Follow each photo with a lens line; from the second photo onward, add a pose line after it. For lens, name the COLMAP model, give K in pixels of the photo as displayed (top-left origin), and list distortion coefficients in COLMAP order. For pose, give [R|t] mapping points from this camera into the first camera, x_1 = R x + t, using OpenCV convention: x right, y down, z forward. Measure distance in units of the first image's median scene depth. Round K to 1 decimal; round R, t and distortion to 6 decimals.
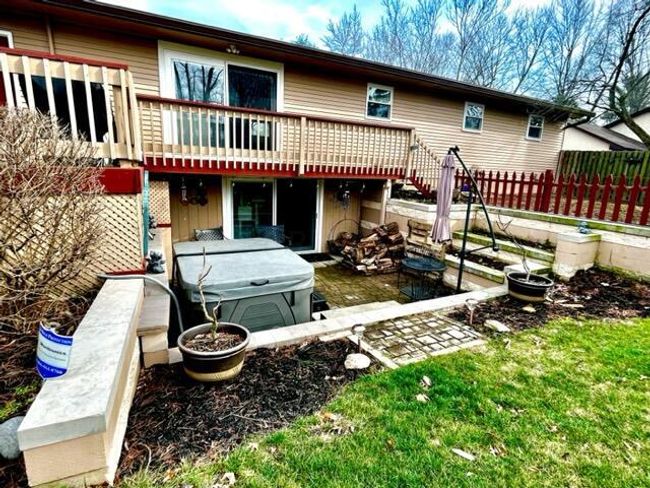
lens RADIAL K [[327.8, 0, 325.0], [0, 327.8, 244.0], [0, 0, 1]] dist [-0.000815, 0.000736]
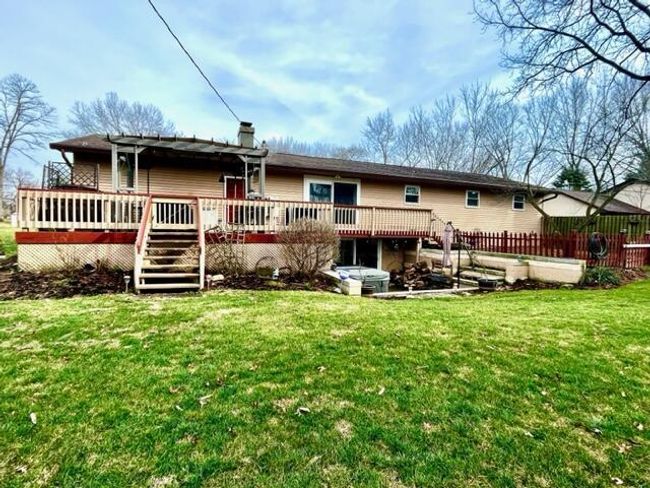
lens RADIAL K [[327.8, 0, 325.0], [0, 327.8, 244.0], [0, 0, 1]] dist [-0.000815, 0.000736]
pose [[0.994816, -0.015602, -0.100485, -0.144789], [-0.003318, 0.982654, -0.185420, 0.174930], [0.101635, 0.184792, 0.977508, -0.816270]]
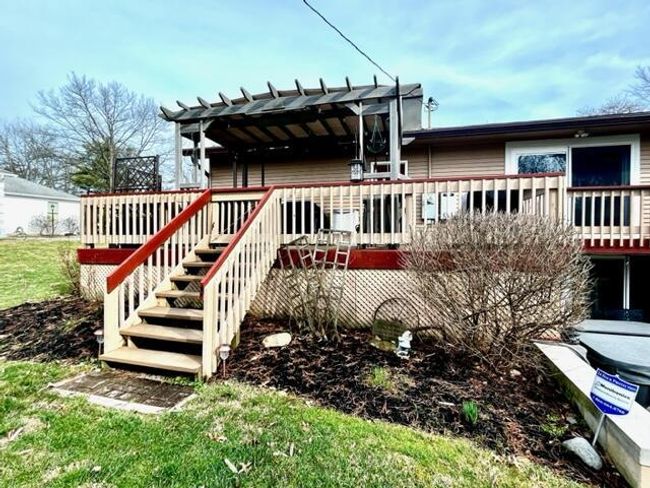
lens RADIAL K [[327.8, 0, 325.0], [0, 327.8, 244.0], [0, 0, 1]] dist [-0.000815, 0.000736]
pose [[0.747698, -0.026247, -0.663520, -0.184812], [-0.121037, 0.977093, -0.175043, 0.025615], [0.652915, 0.211190, 0.727393, -0.191754]]
